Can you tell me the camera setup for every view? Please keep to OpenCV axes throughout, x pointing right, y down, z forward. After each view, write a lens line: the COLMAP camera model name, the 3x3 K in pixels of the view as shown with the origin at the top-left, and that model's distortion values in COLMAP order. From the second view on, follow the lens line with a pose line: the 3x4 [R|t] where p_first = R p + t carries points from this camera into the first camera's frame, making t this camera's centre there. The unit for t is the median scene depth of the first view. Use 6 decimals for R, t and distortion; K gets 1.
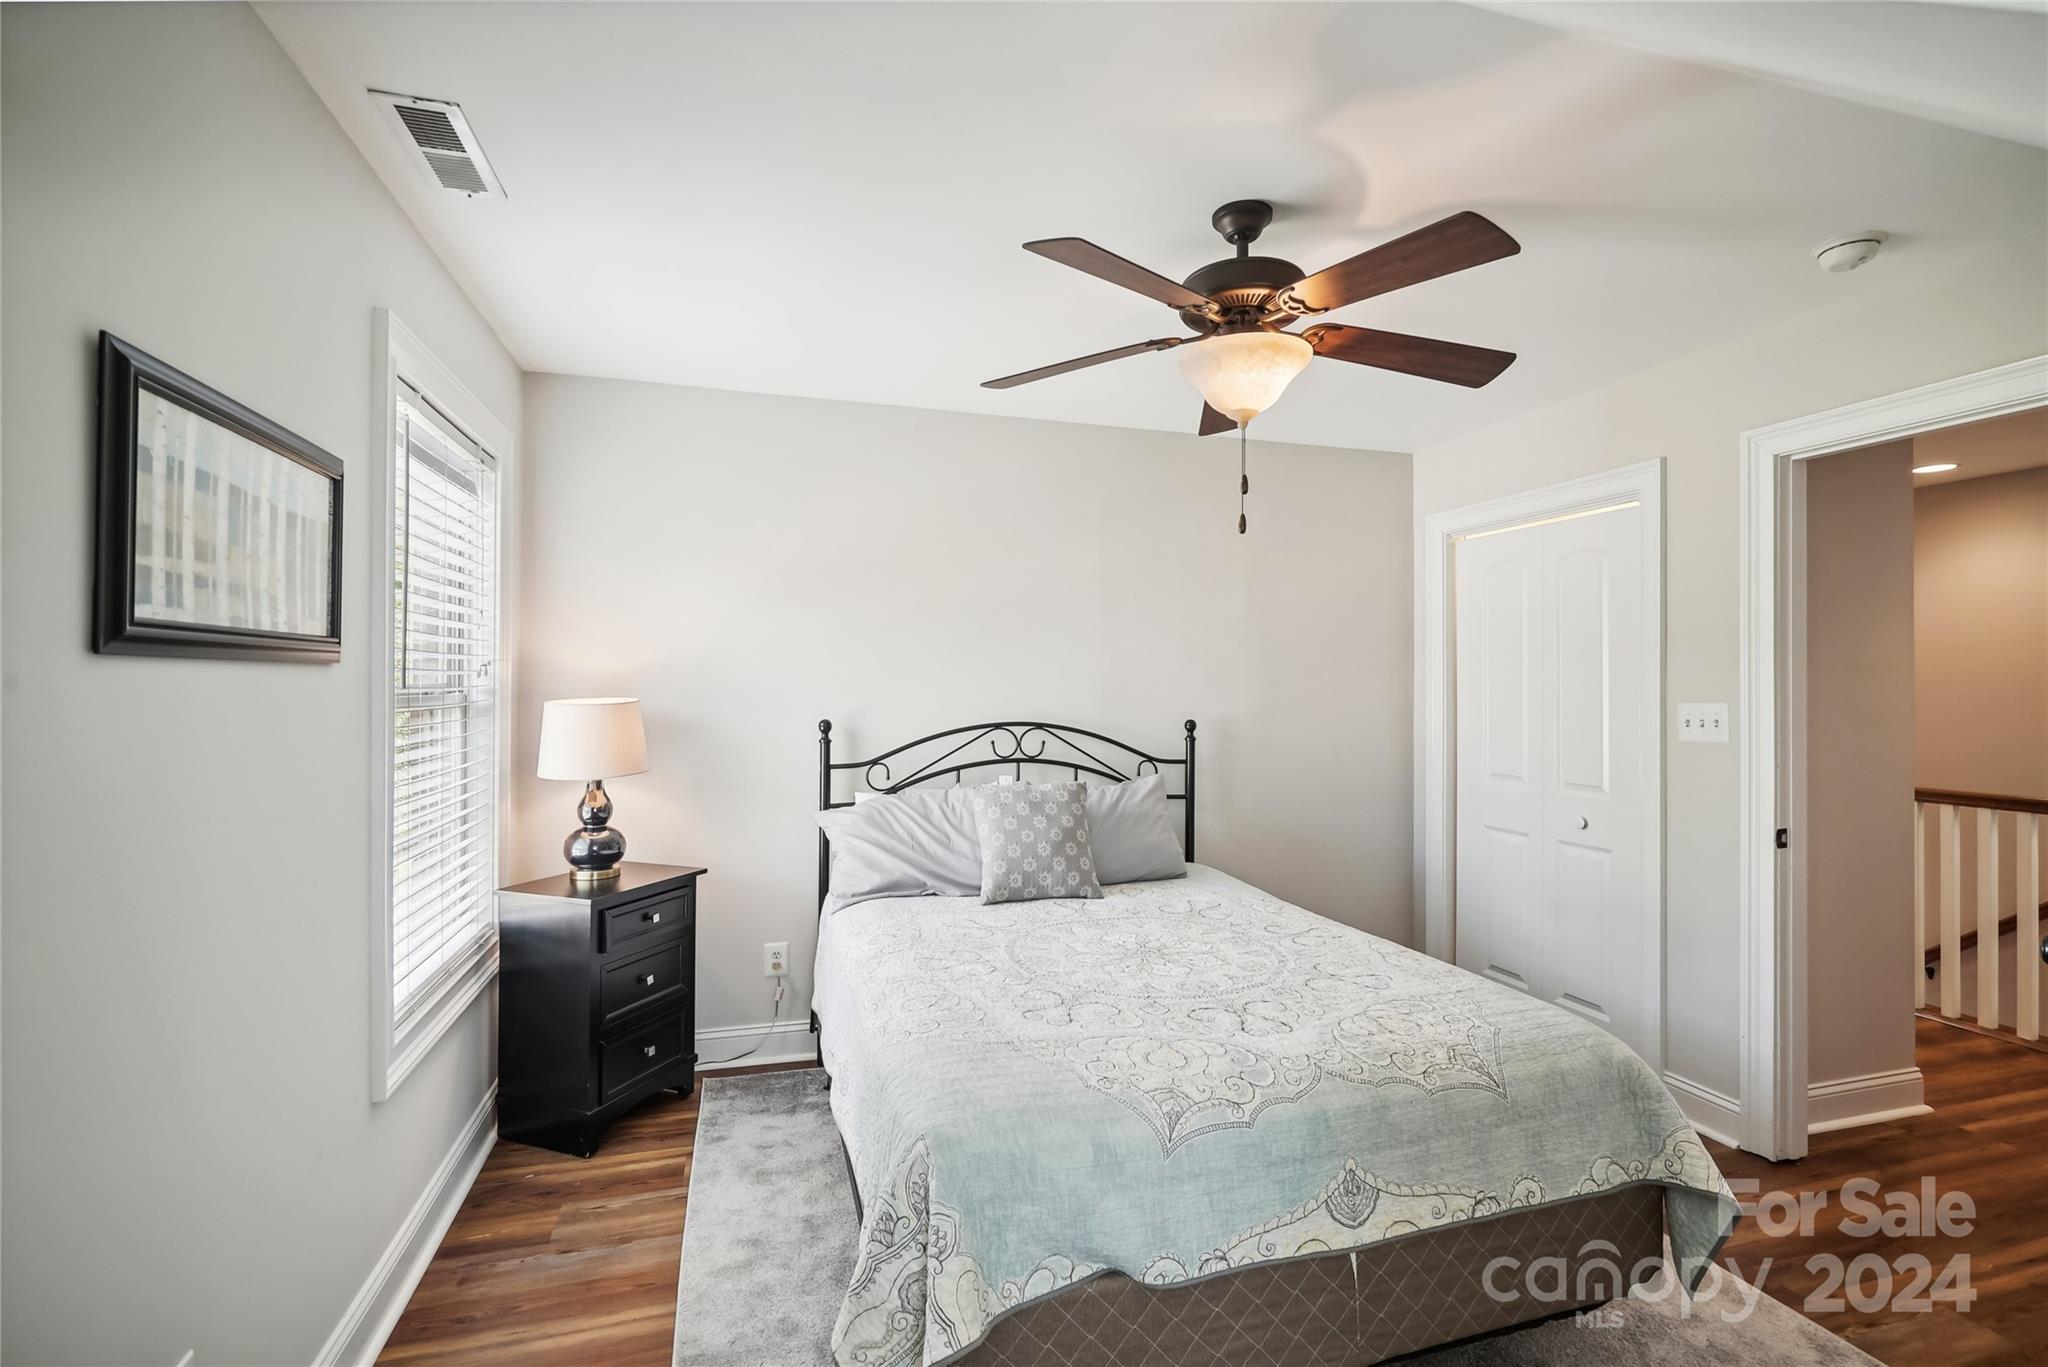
lens RADIAL K [[934.5, 0, 1024.0], [0, 934.5, 683.5], [0, 0, 1]] dist [-0.000090, -0.000086]
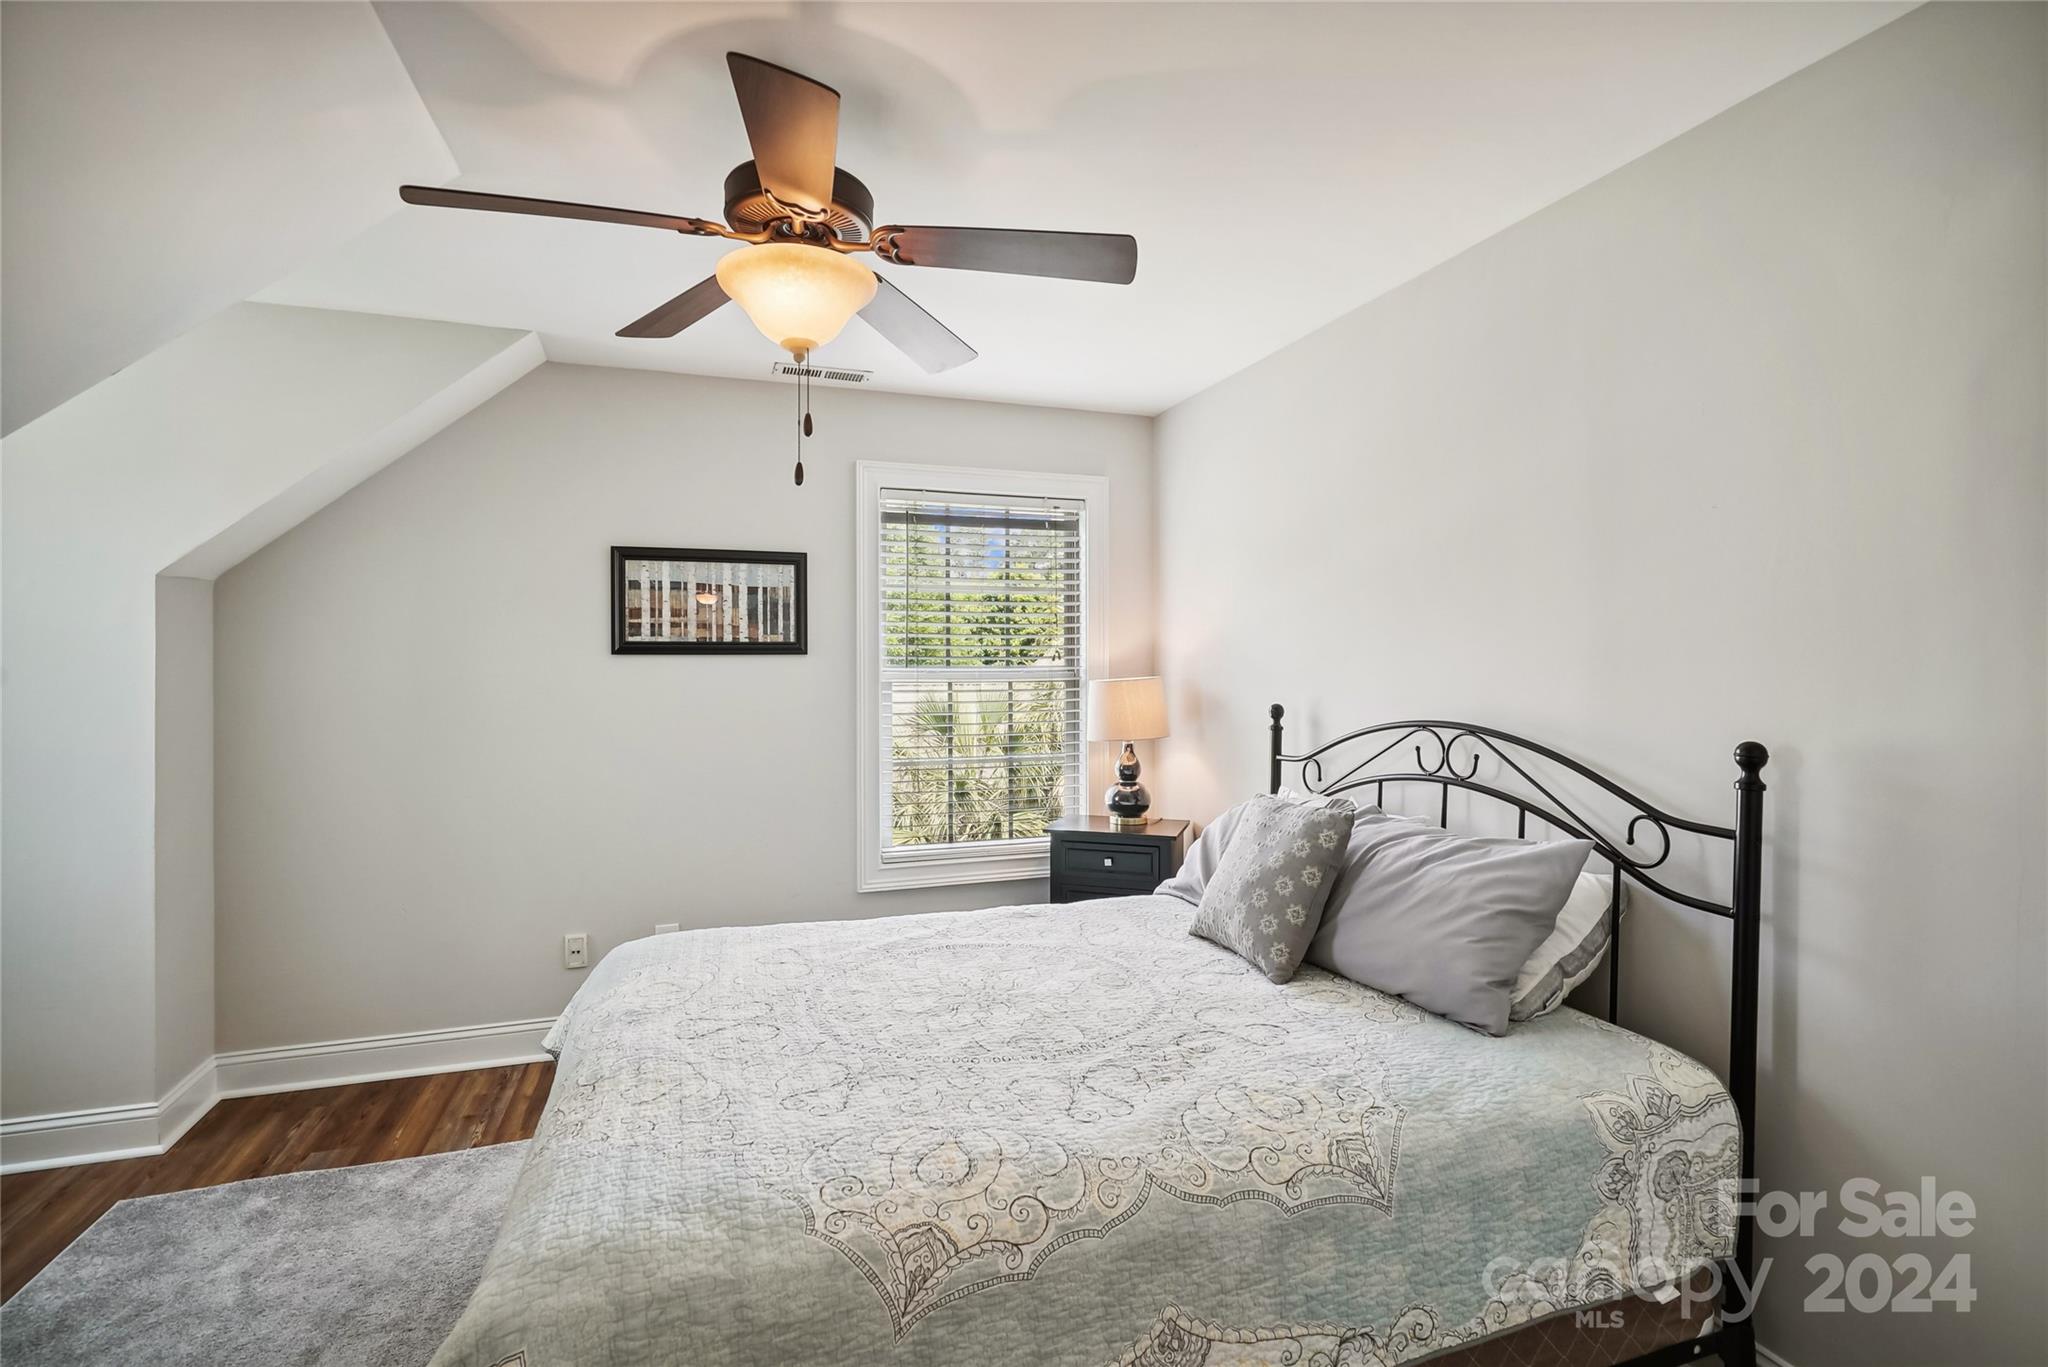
lens RADIAL K [[948.2, 0, 1036.0], [0, 948.2, 665.8], [0, 0, 1]] dist [0.000006, -0.000181]
pose [[0.042234, -0.003975, -0.999100, 0.674927], [-0.000326, 0.999992, -0.003992, 0.005196], [0.999108, 0.000494, 0.042232, 0.717137]]
